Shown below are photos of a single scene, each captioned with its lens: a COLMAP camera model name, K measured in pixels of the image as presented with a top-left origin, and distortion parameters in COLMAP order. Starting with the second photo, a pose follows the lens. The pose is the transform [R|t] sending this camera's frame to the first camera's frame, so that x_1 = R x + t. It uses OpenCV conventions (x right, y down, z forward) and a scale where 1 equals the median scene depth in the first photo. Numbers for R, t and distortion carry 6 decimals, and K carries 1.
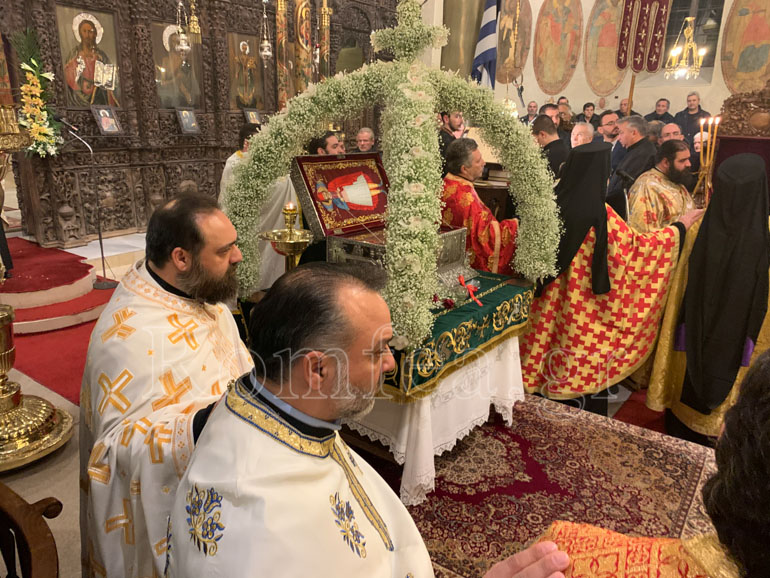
lens RADIAL K [[587.1, 0, 382.7], [0, 587.1, 274.1], [0, 0, 1]] dist [0.009421, 0.003326]
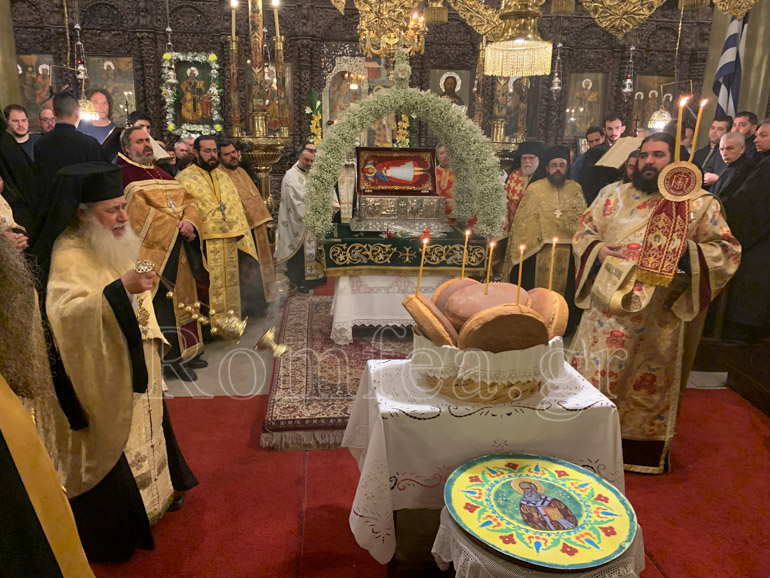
lens RADIAL K [[587.1, 0, 383.2], [0, 587.1, 287.9], [0, 0, 1]] dist [0.009421, 0.003326]
pose [[0.658579, 0.162758, -0.734700, 0.542532], [-0.199060, 0.979231, 0.038493, 0.055658], [0.725706, 0.120898, 0.677299, -0.034721]]
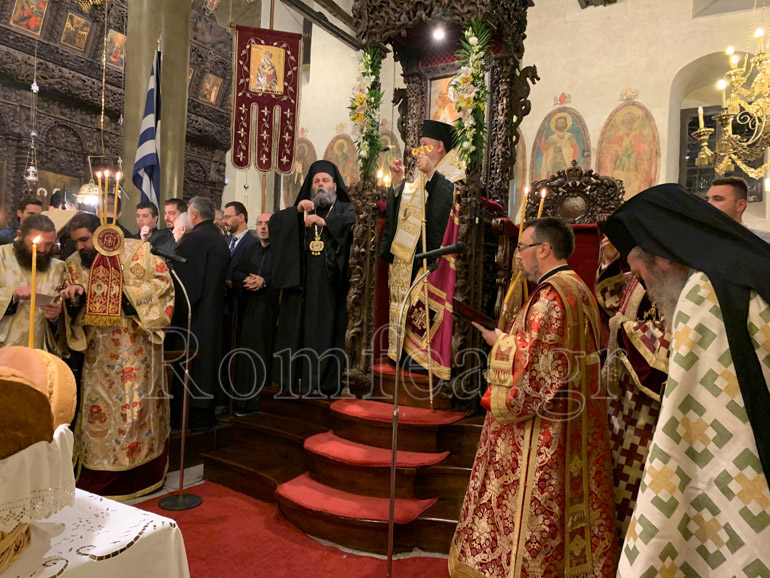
lens RADIAL K [[587.1, 0, 378.1], [0, 587.1, 292.7], [0, 0, 1]] dist [0.009421, 0.003326]
pose [[0.996038, 0.013175, 0.087949, 0.444411], [0.009634, 0.967159, -0.253991, 0.083839], [-0.088407, 0.253832, 0.963200, 0.077314]]
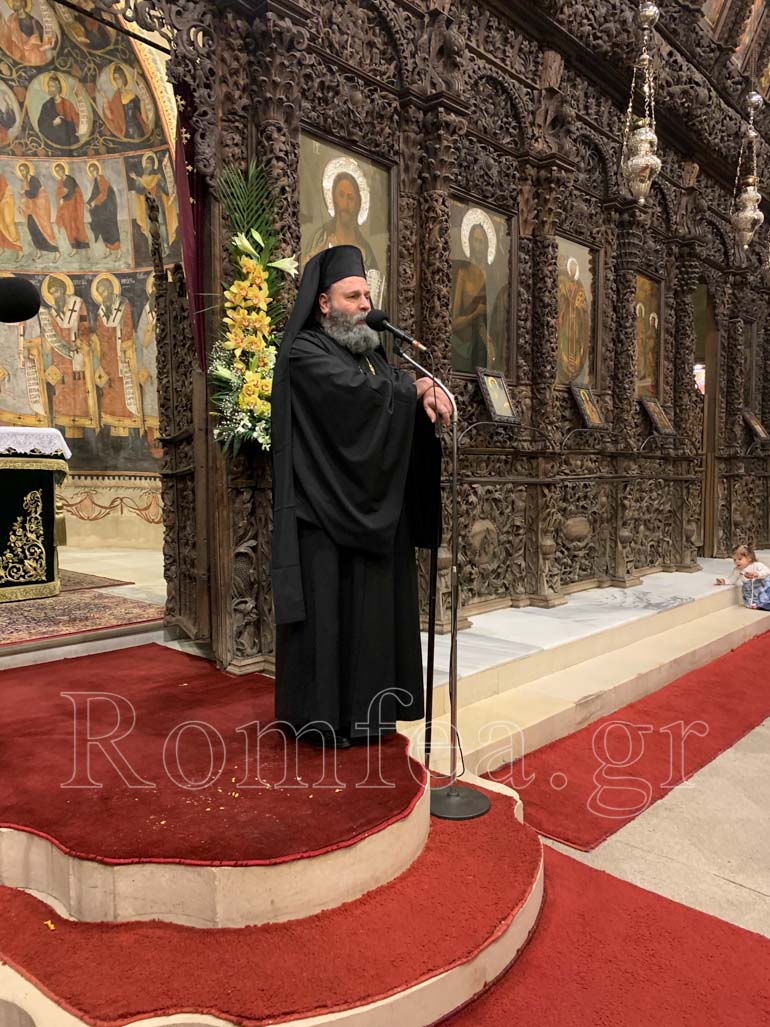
lens RADIAL K [[783.1, 0, 407.2], [0, 783.1, 516.7], [0, 0, 1]] dist [0.009421, 0.003326]
pose [[0.992750, -0.015632, -0.119180, -0.392286], [-0.008922, 0.979190, -0.202751, -0.042082], [0.119869, 0.202344, 0.971951, 0.468532]]
